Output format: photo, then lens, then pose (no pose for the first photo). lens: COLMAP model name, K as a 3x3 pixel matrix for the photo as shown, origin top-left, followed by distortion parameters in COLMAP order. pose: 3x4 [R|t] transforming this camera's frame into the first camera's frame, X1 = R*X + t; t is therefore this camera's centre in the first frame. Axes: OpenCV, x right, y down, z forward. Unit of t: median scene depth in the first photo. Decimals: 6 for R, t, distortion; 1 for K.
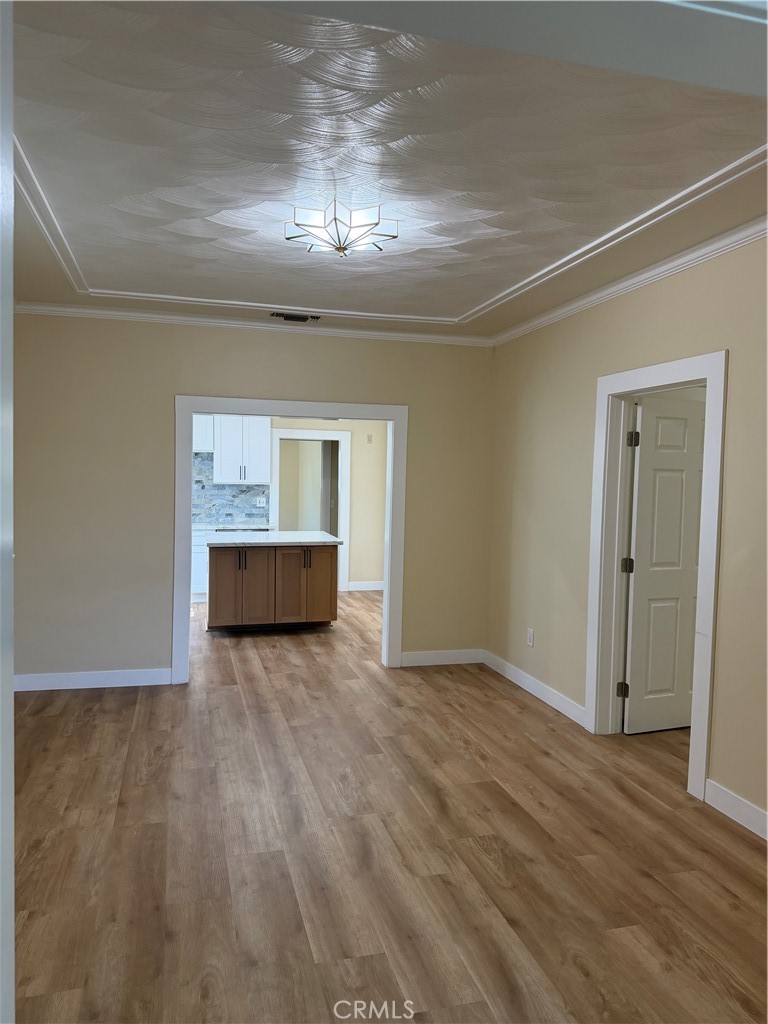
lens RADIAL K [[720.4, 0, 384.4], [0, 720.4, 508.3], [0, 0, 1]] dist [0.027407, -0.027248]
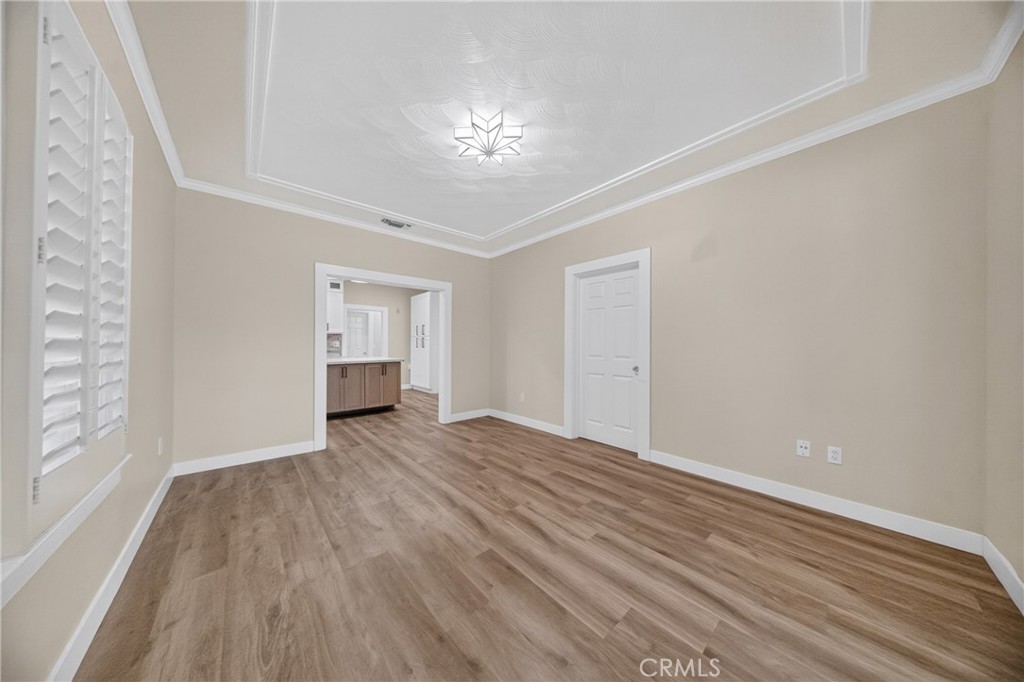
lens RADIAL K [[303.2, 0, 504.0], [0, 303.2, 343.1], [0, 0, 1]] dist [0.000820, -0.000184]
pose [[0.905639, -0.016006, 0.423747, -0.254742], [0.036070, 0.998573, -0.039370, 0.072344], [-0.422512, 0.050940, 0.904925, 0.313781]]
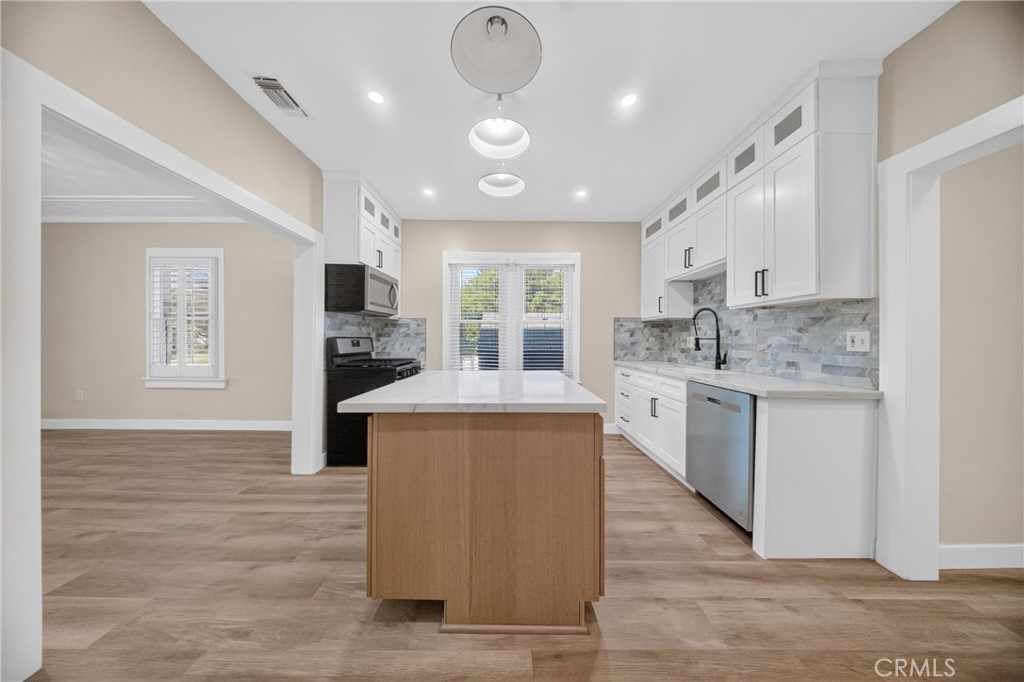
lens RADIAL K [[303.2, 0, 511.9], [0, 303.2, 336.9], [0, 0, 1]] dist [0.000820, -0.000184]
pose [[-0.270118, -0.024739, -0.962509, 0.147606], [-0.051680, 0.998601, -0.011163, 0.004187], [0.961439, 0.046727, -0.271019, 1.894194]]
